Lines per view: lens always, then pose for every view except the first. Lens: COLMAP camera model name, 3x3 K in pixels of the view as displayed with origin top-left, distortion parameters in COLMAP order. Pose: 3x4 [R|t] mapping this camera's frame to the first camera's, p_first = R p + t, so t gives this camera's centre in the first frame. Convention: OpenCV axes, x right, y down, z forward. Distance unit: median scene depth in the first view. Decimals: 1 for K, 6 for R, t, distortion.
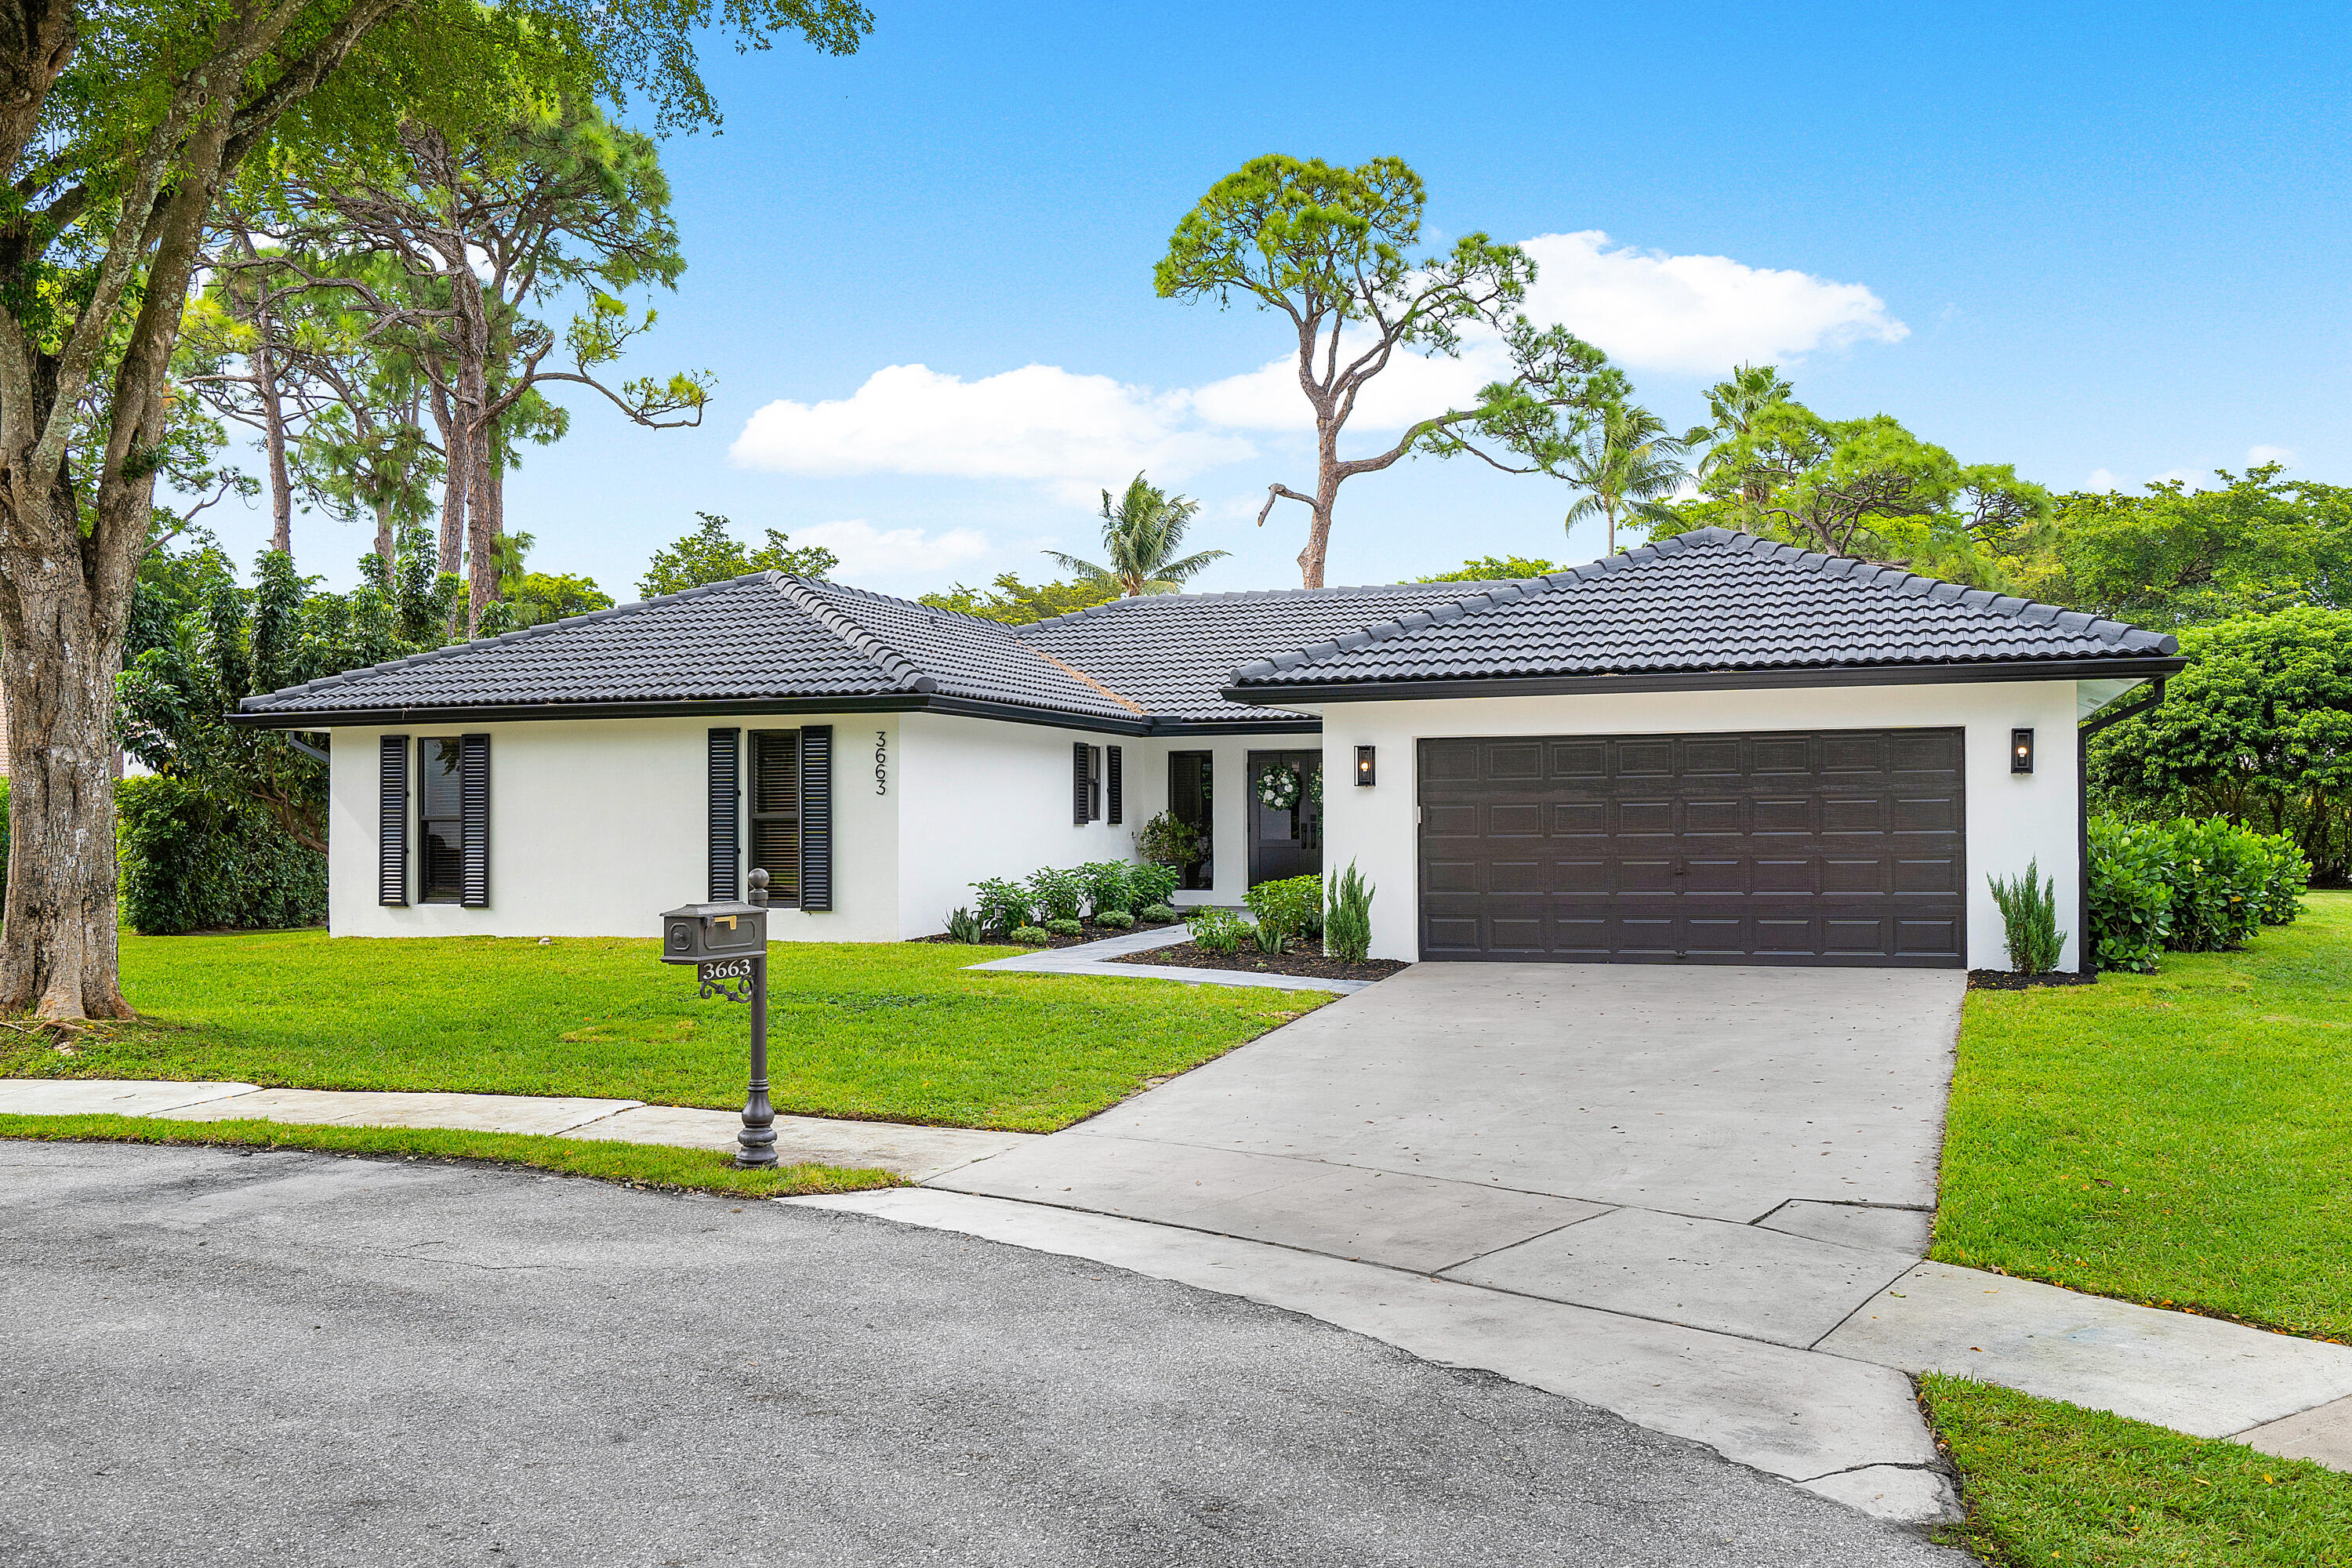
lens RADIAL K [[1813.9, 0, 1176.2], [0, 1813.9, 782.0], [0, 0, 1]] dist [0.014304, 0.000972]
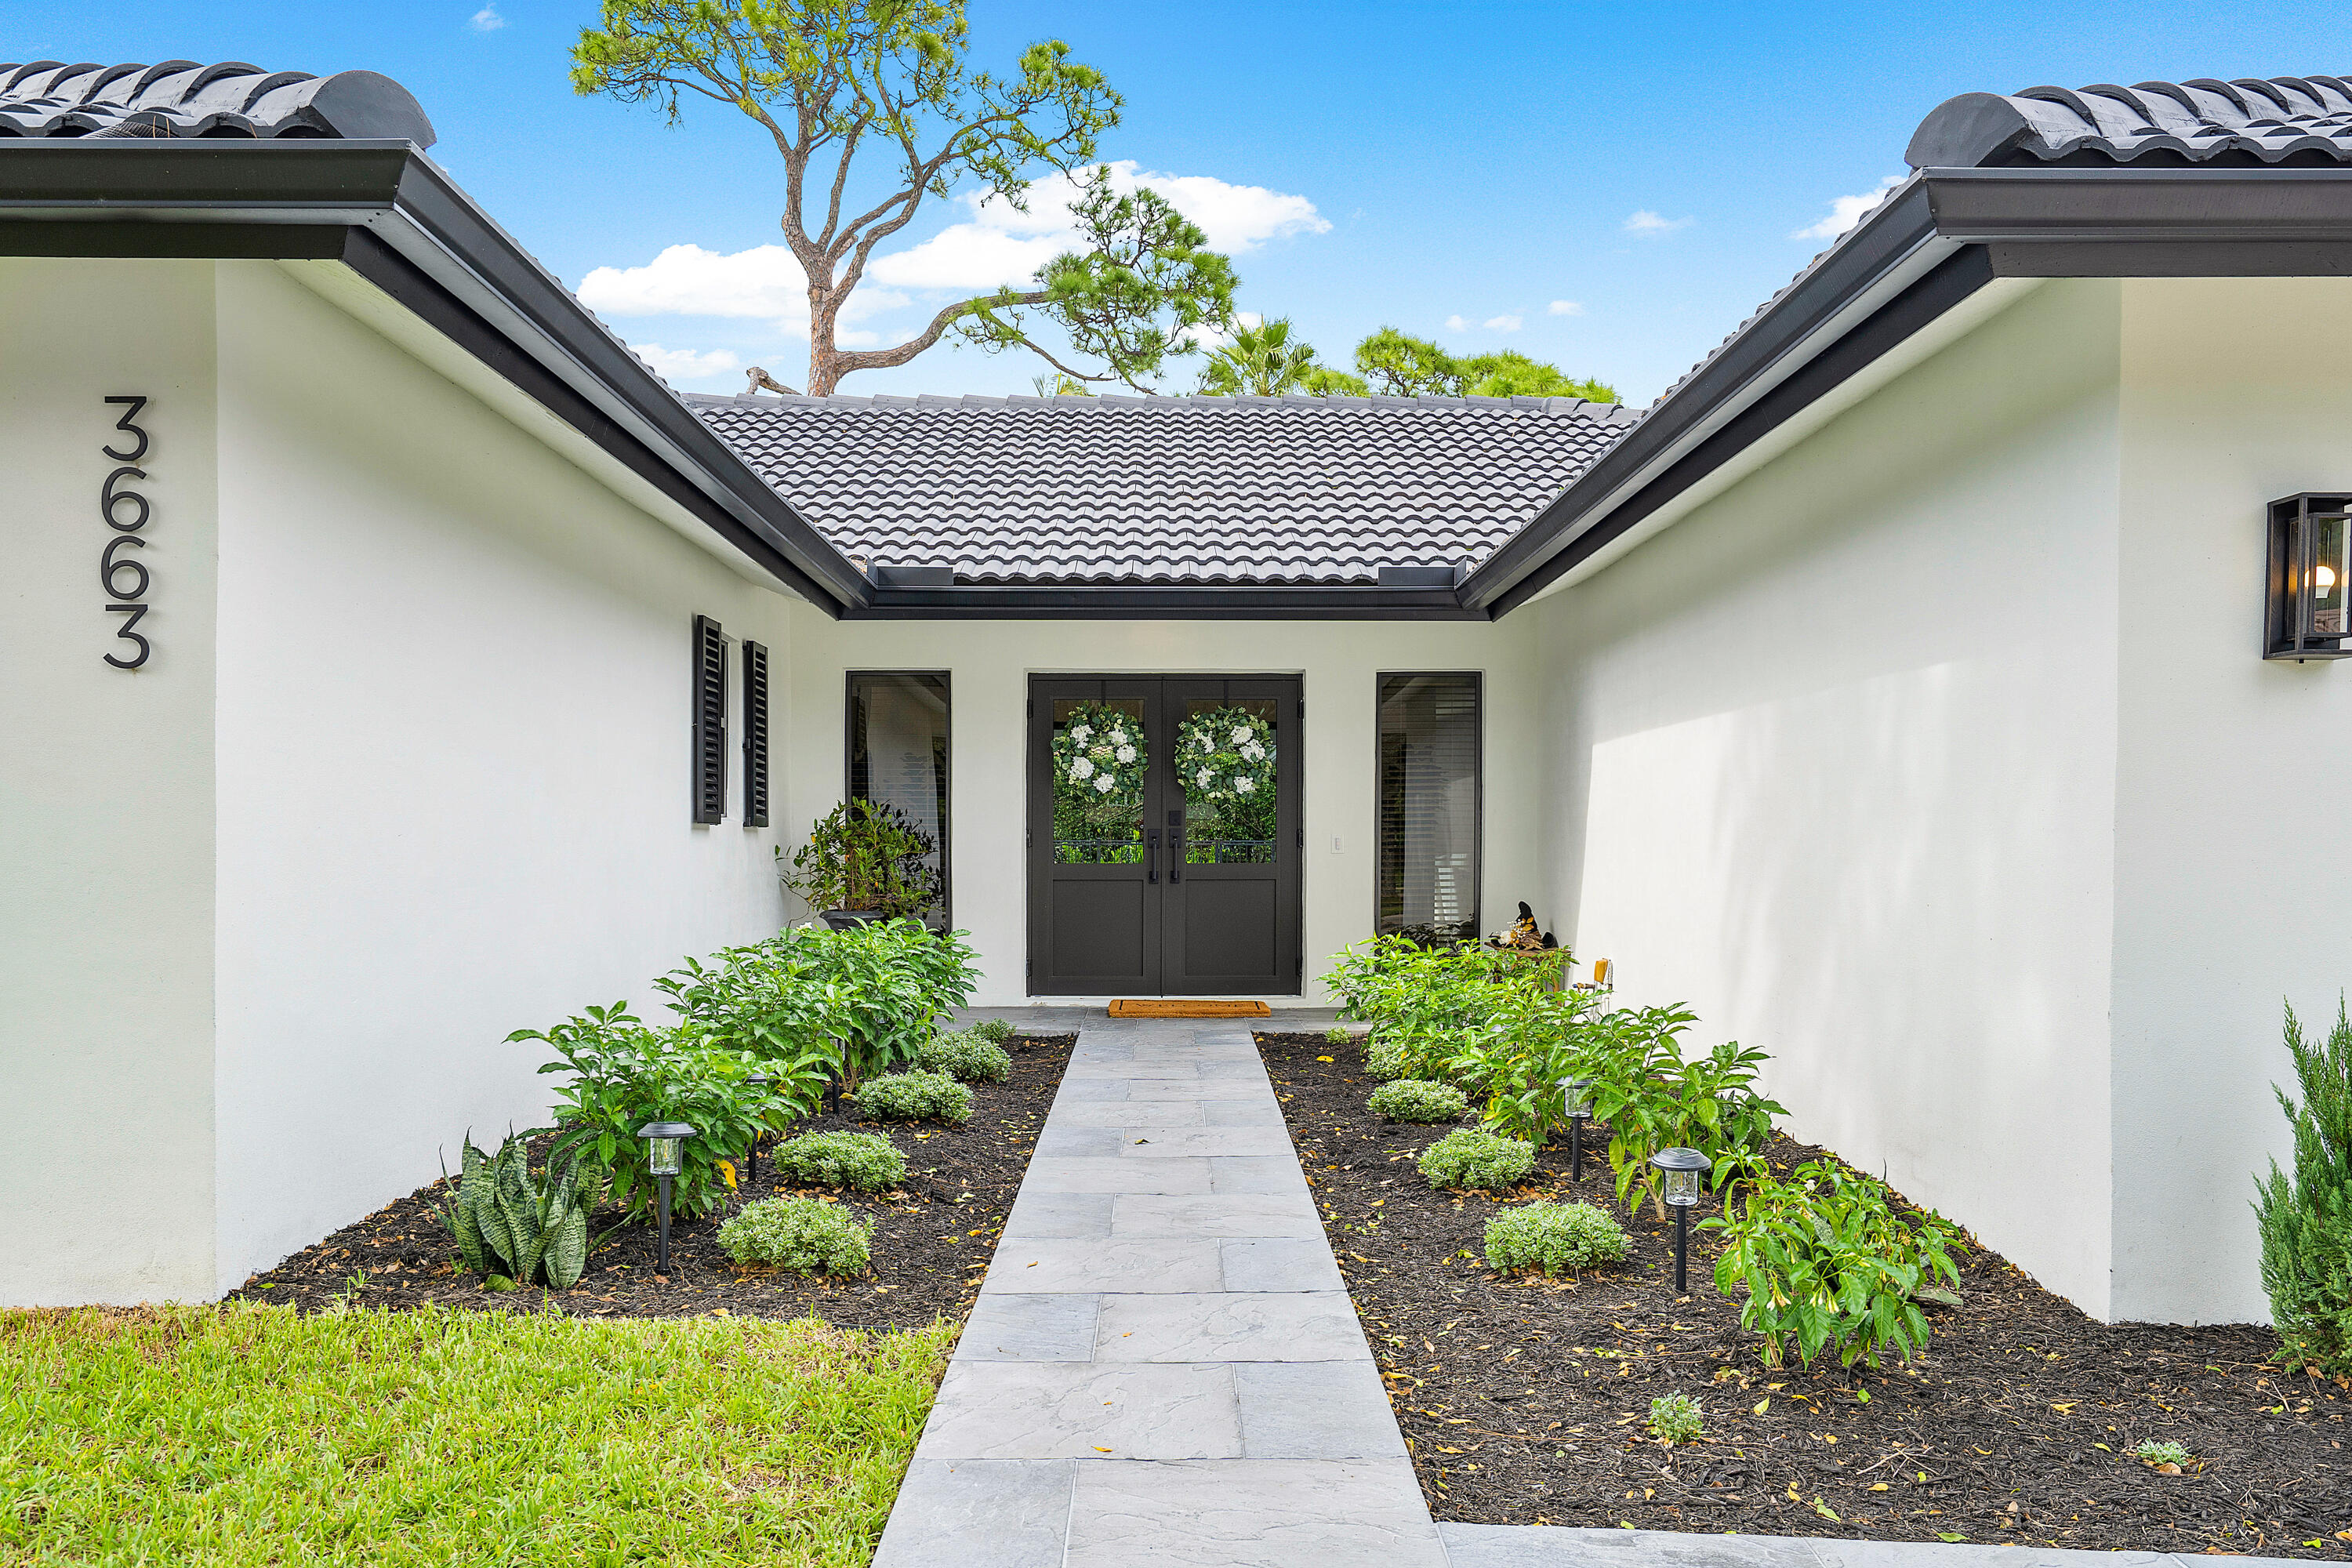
lens RADIAL K [[1813.9, 0, 1179.4], [0, 1813.9, 803.0], [0, 0, 1]] dist [0.014304, 0.000972]
pose [[0.931583, 0.013182, 0.363289, -0.047438], [-0.011144, 0.999908, -0.007707, 0.009700], [-0.363357, 0.003131, 0.931645, 0.286353]]
